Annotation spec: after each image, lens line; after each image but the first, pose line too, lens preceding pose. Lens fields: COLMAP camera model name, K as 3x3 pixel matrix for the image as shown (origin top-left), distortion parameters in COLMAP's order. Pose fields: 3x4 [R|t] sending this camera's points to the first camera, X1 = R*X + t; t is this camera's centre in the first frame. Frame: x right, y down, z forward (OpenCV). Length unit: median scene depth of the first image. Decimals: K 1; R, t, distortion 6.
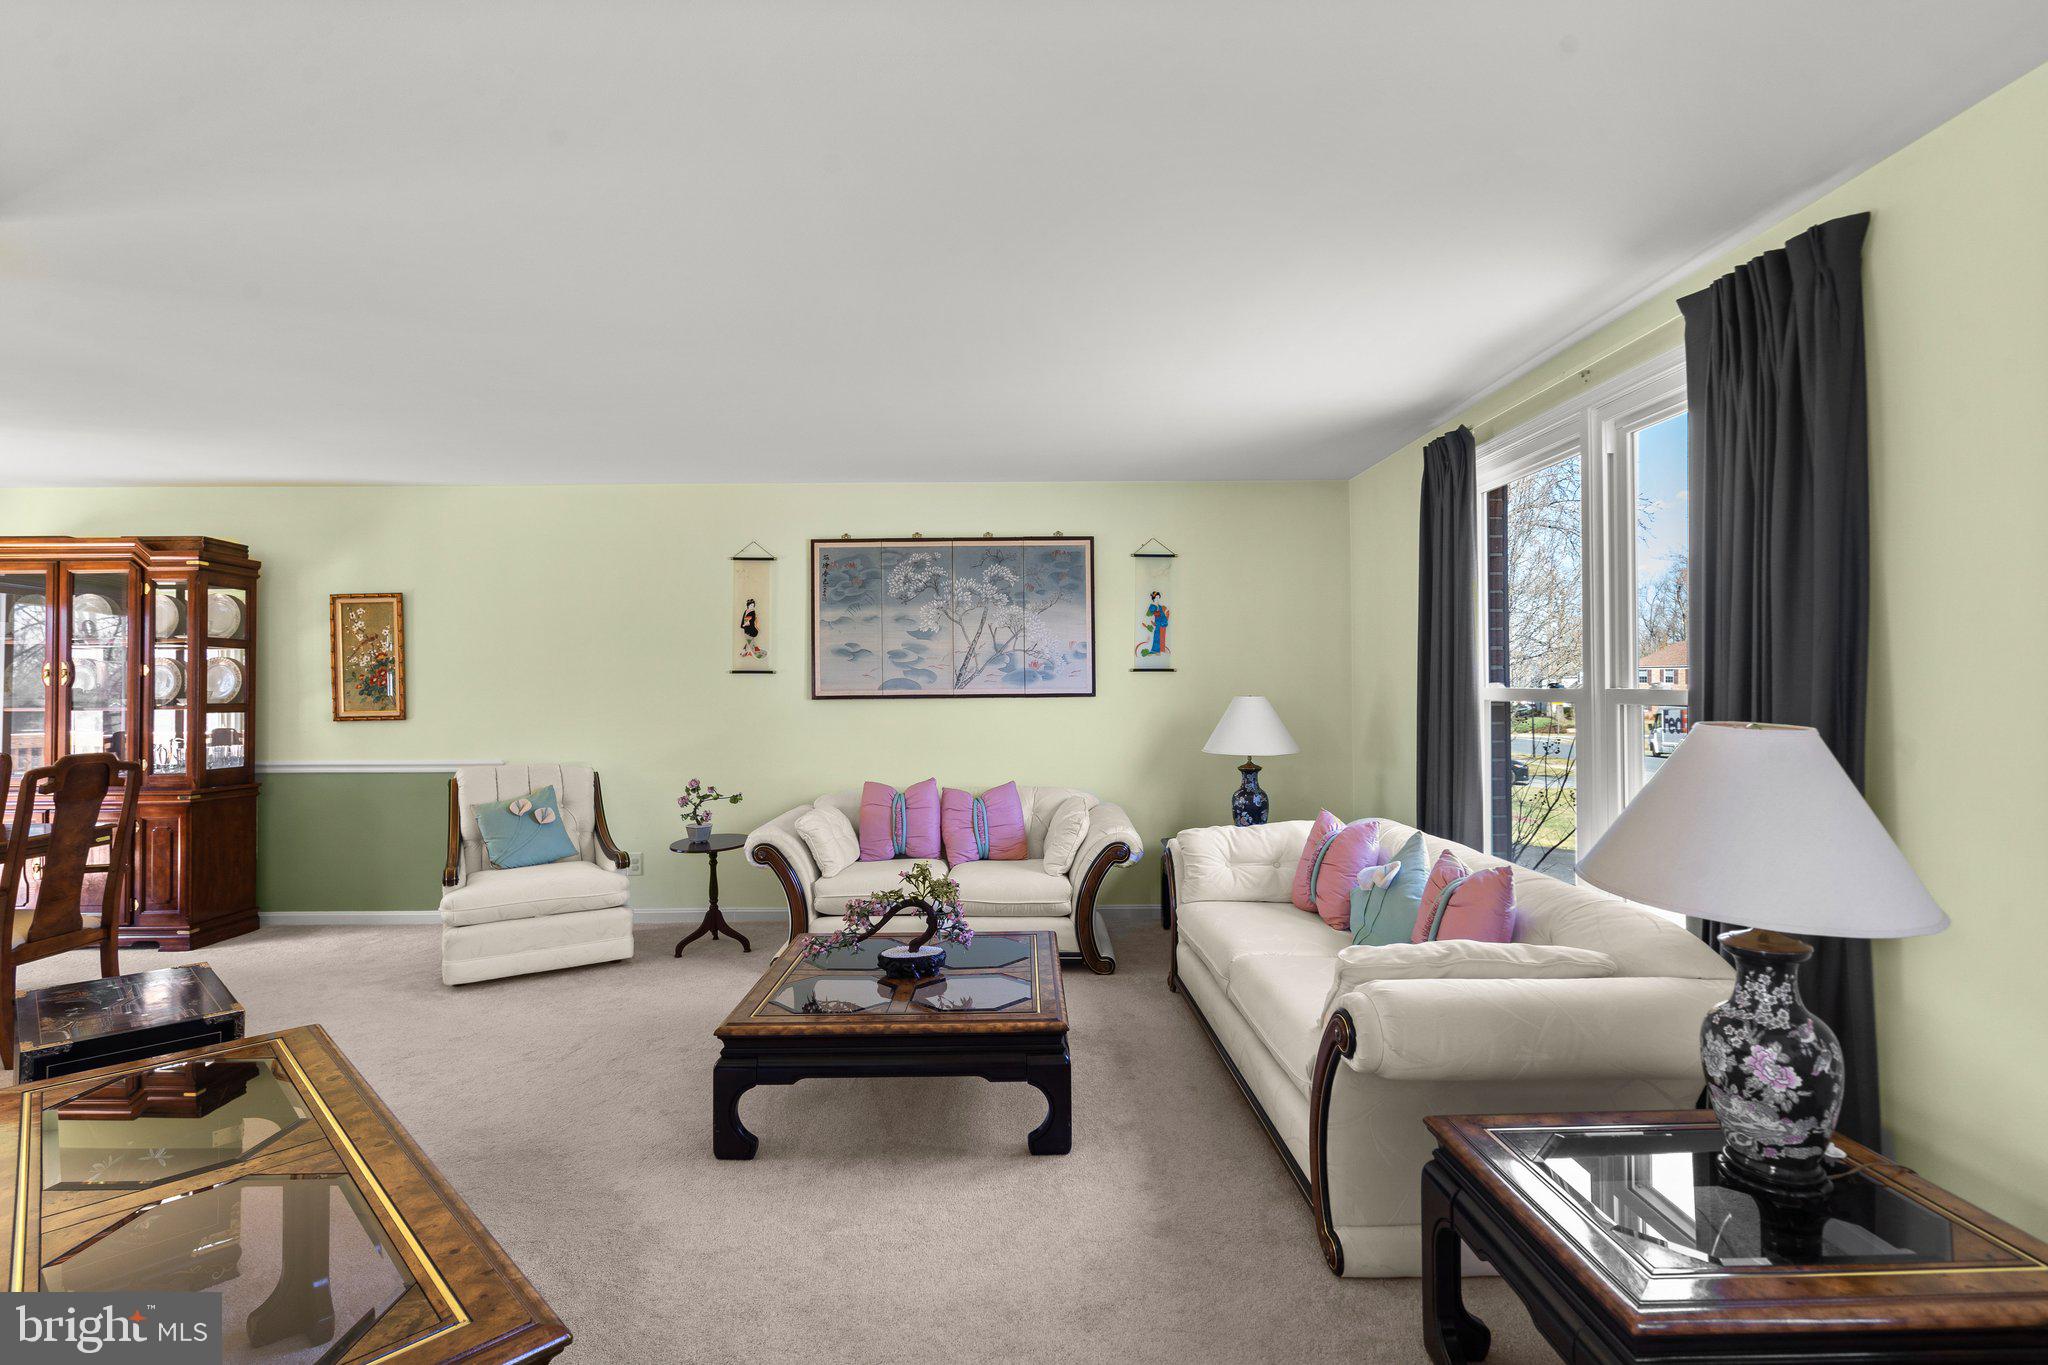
lens RADIAL K [[942.4, 0, 1015.9], [0, 942.4, 676.6], [0, 0, 1]] dist [-0.002026, 0.001694]
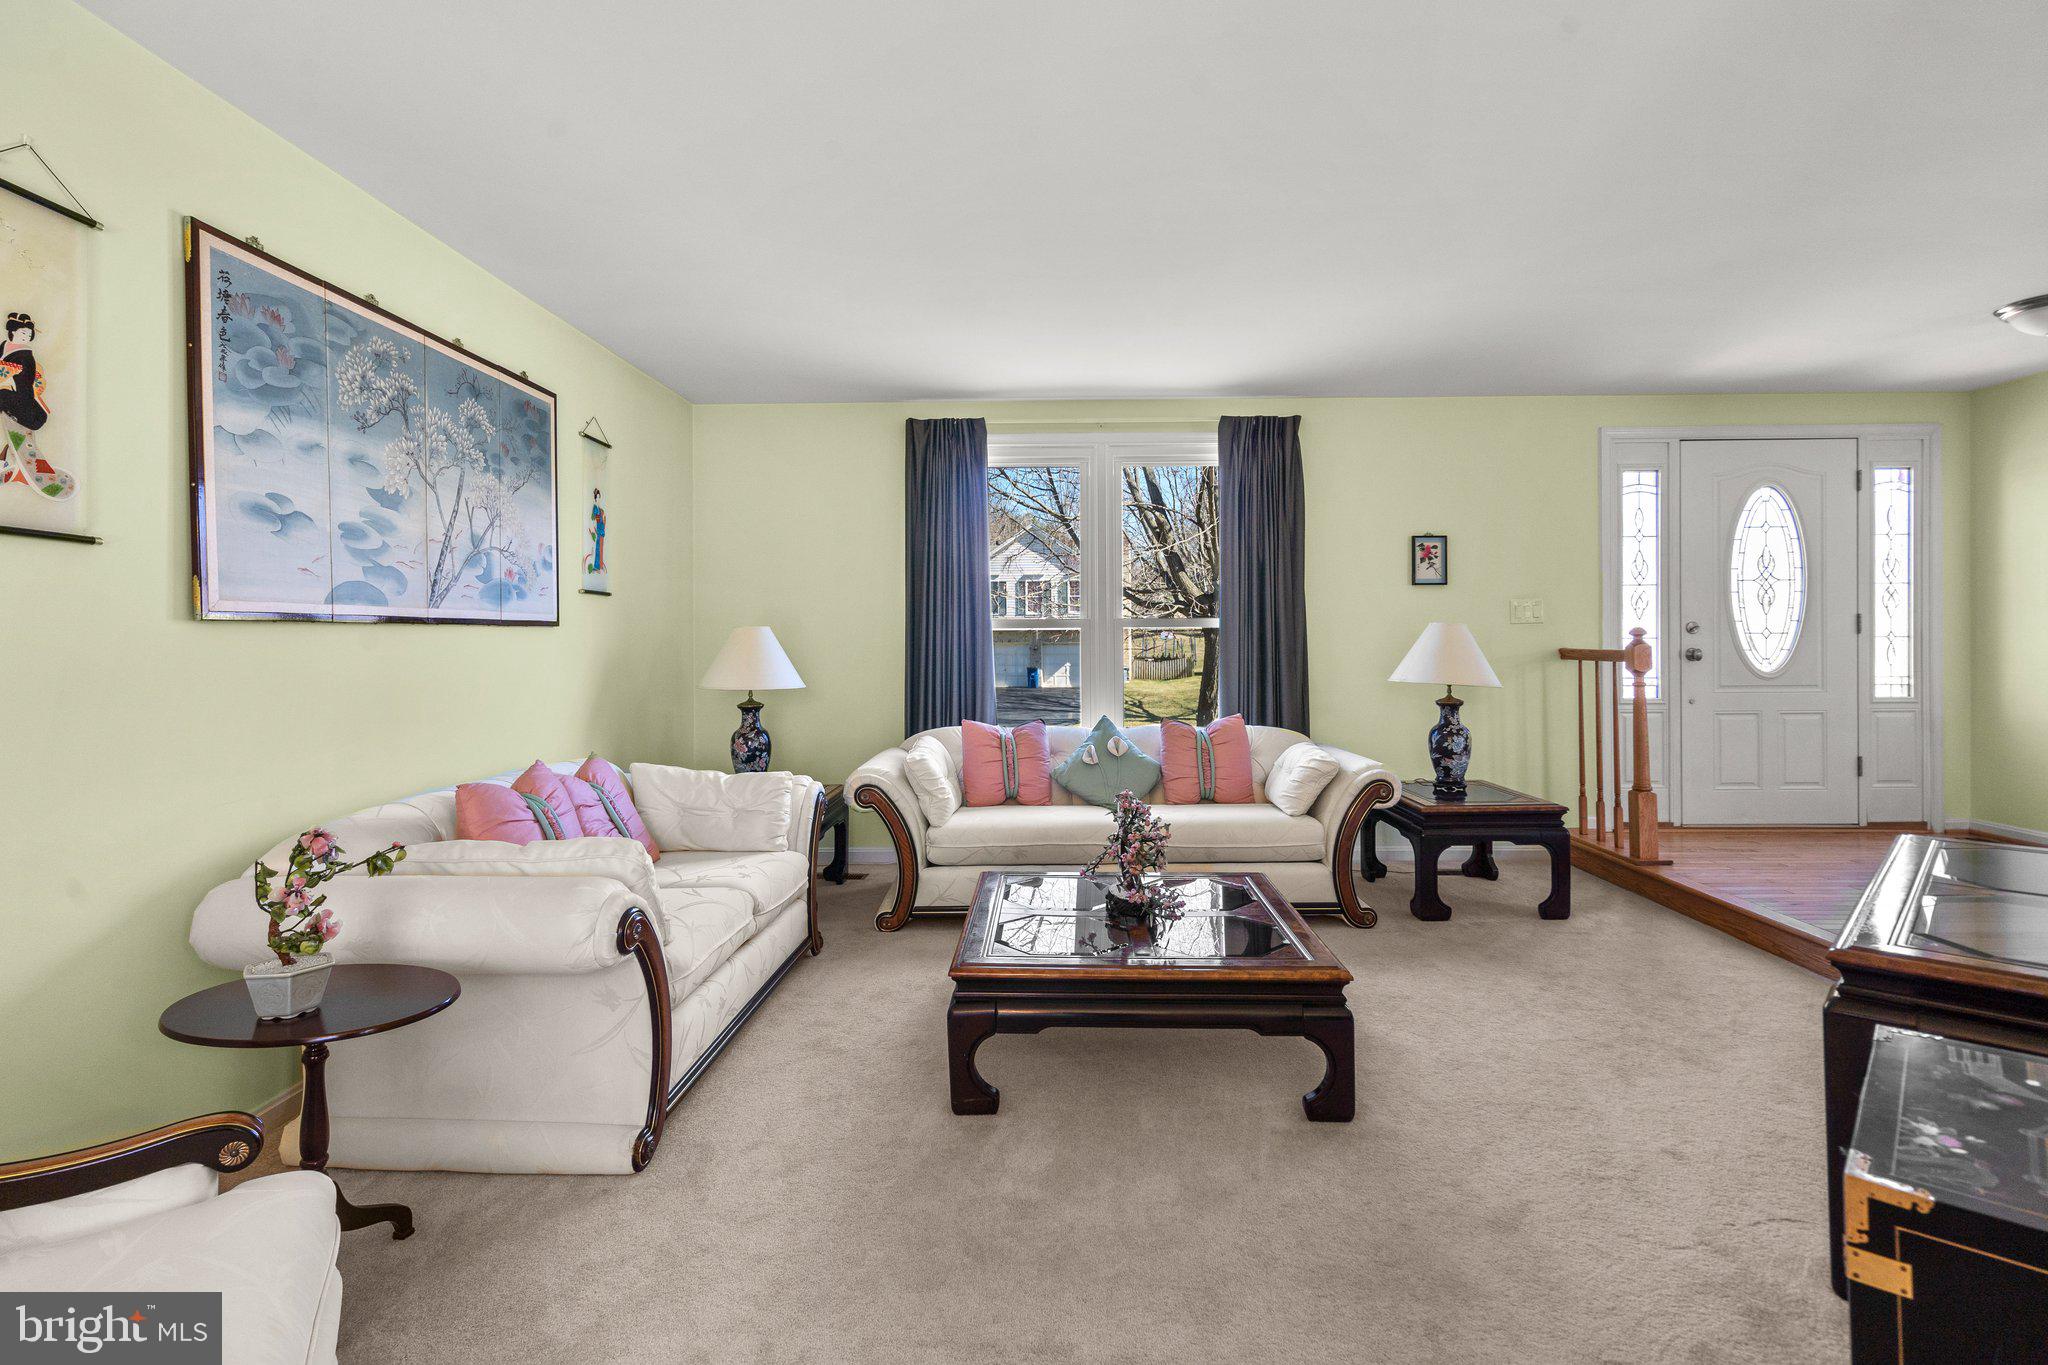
lens RADIAL K [[942.4, 0, 1057.0], [0, 942.4, 640.4], [0, 0, 1]] dist [-0.002026, 0.001694]
pose [[0.027271, 0.004558, 0.999618, -0.623231], [-0.000131, 0.999990, -0.004557, 0.036017], [-0.999628, -0.000007, 0.027271, 0.645181]]
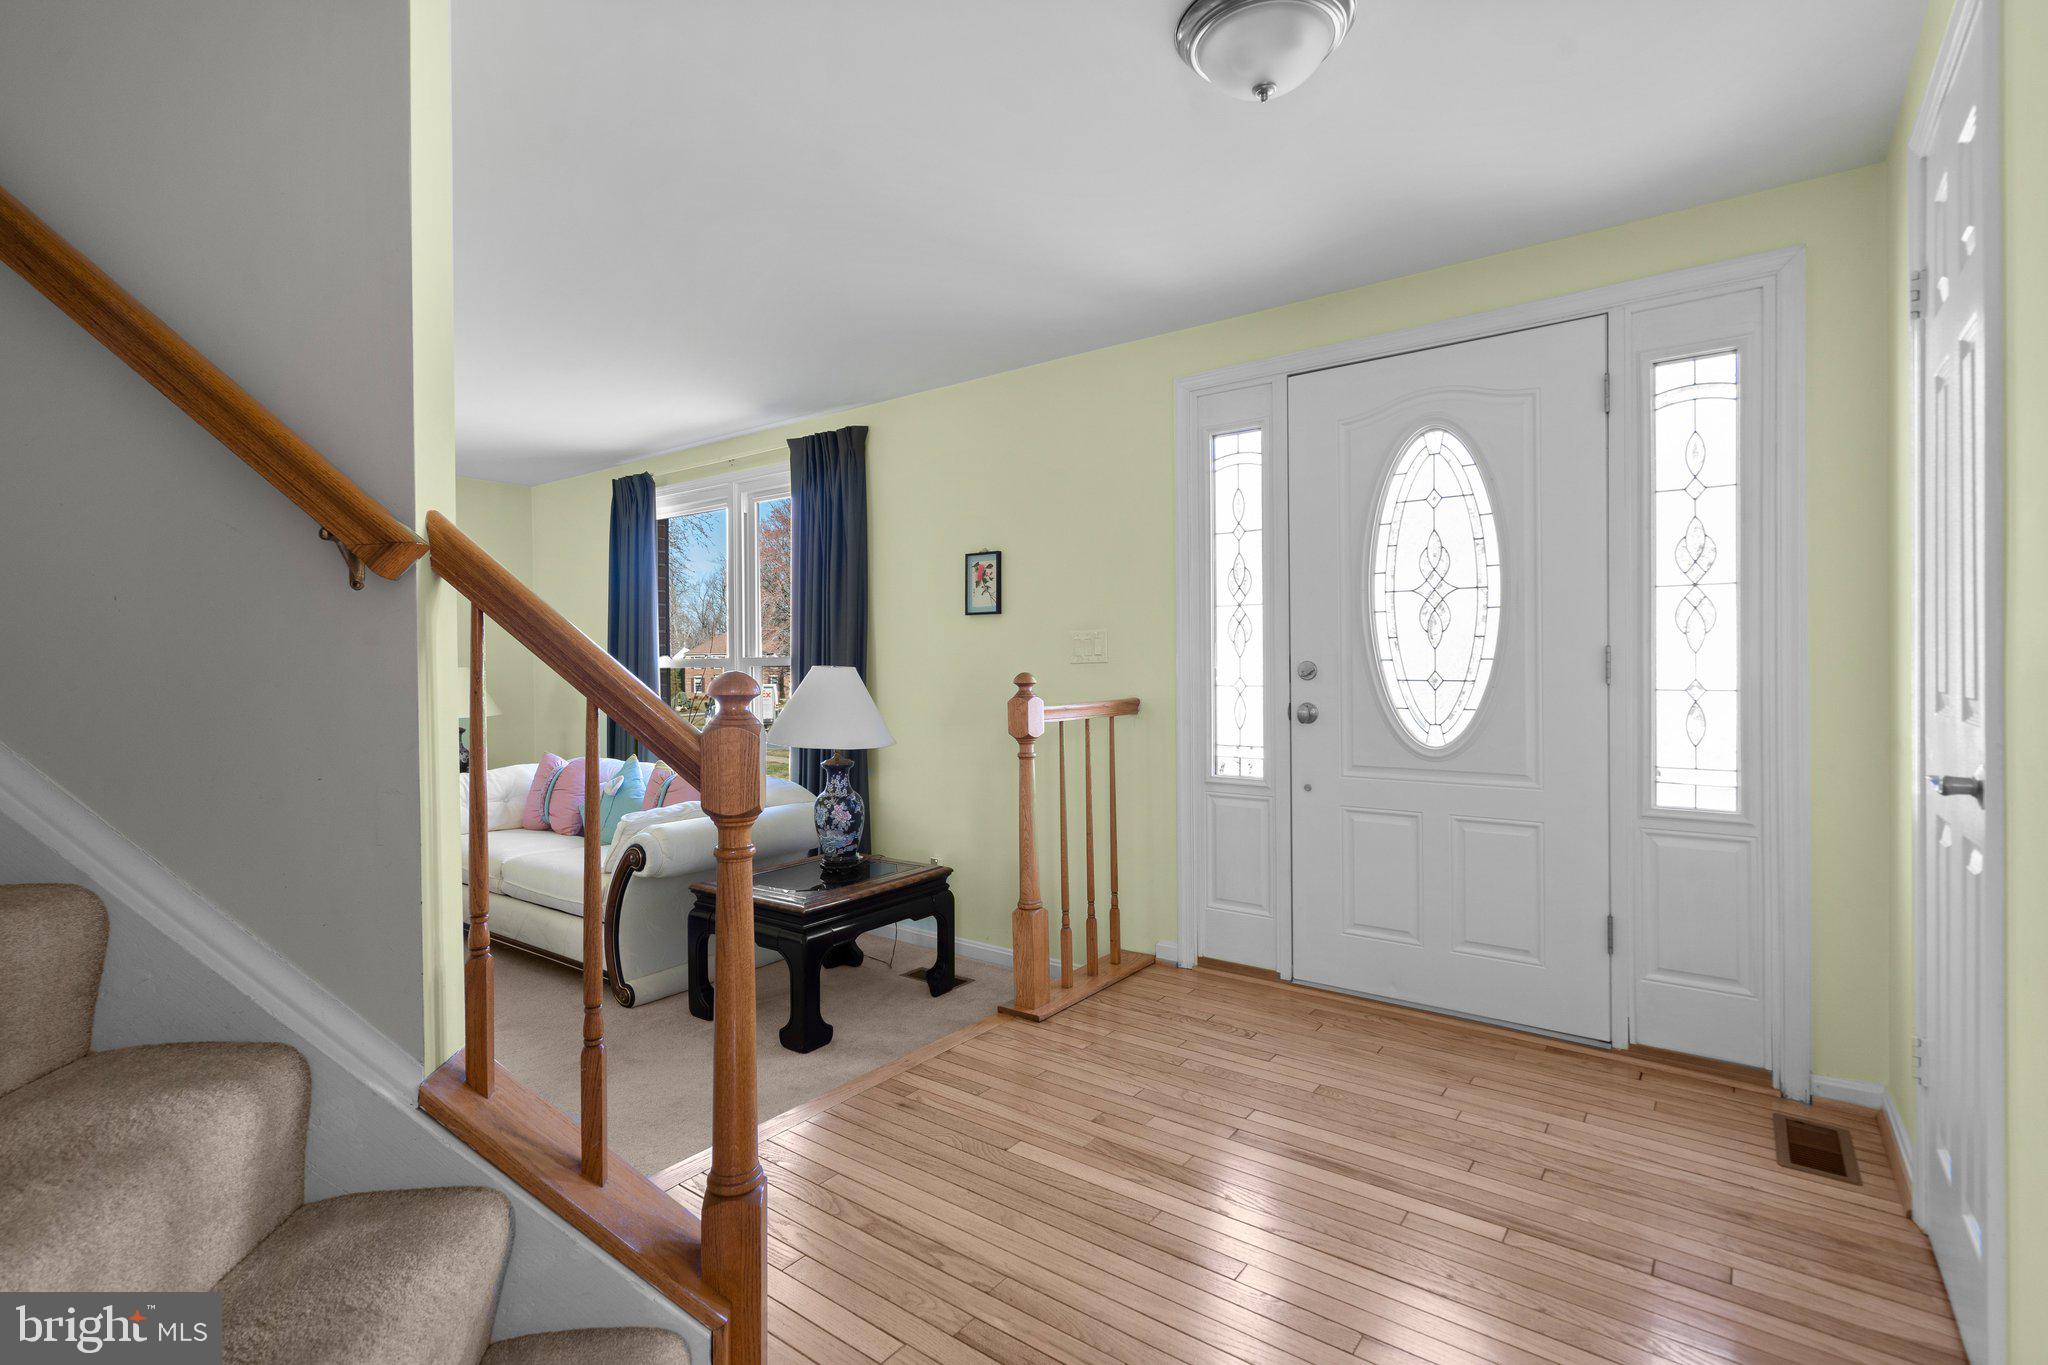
lens RADIAL K [[942.4, 0, 1015.8], [0, 942.4, 665.5], [0, 0, 1]] dist [-0.002026, 0.001694]
pose [[0.611002, -0.000826, 0.791628, -0.227995], [-0.001555, 0.999996, 0.002243, 0.013869], [-0.791627, -0.002601, 0.610999, -0.223416]]
